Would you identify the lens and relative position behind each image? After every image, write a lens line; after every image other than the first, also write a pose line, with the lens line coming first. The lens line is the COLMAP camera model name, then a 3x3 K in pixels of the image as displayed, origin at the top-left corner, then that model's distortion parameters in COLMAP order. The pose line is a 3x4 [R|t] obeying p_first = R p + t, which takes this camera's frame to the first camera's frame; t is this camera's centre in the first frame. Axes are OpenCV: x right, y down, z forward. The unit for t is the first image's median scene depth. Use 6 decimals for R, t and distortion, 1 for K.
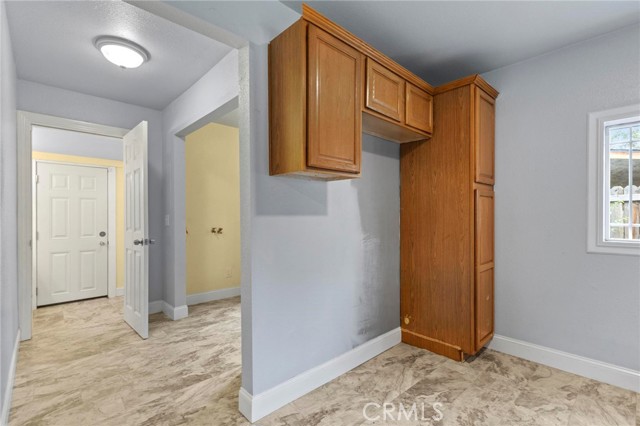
lens RADIAL K [[296.0, 0, 322.8], [0, 296.0, 216.2], [0, 0, 1]] dist [0.004085, 0.000763]
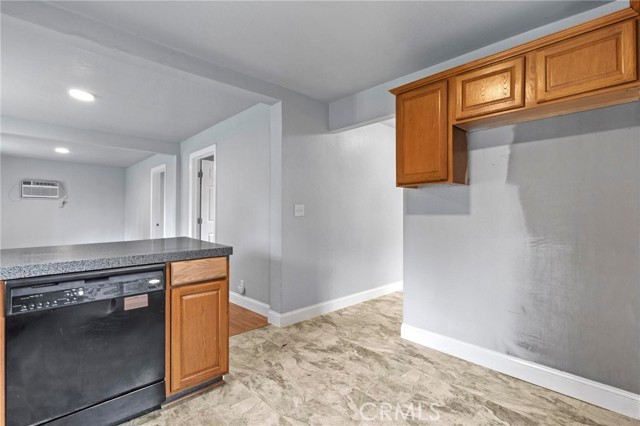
lens RADIAL K [[296.0, 0, 322.8], [0, 296.0, 216.2], [0, 0, 1]] dist [0.004085, 0.000763]
pose [[0.004266, 0.007669, -0.999961, 1.090230], [-0.006488, 0.999950, 0.007641, -0.003346], [0.999970, 0.006455, 0.004315, 0.410042]]
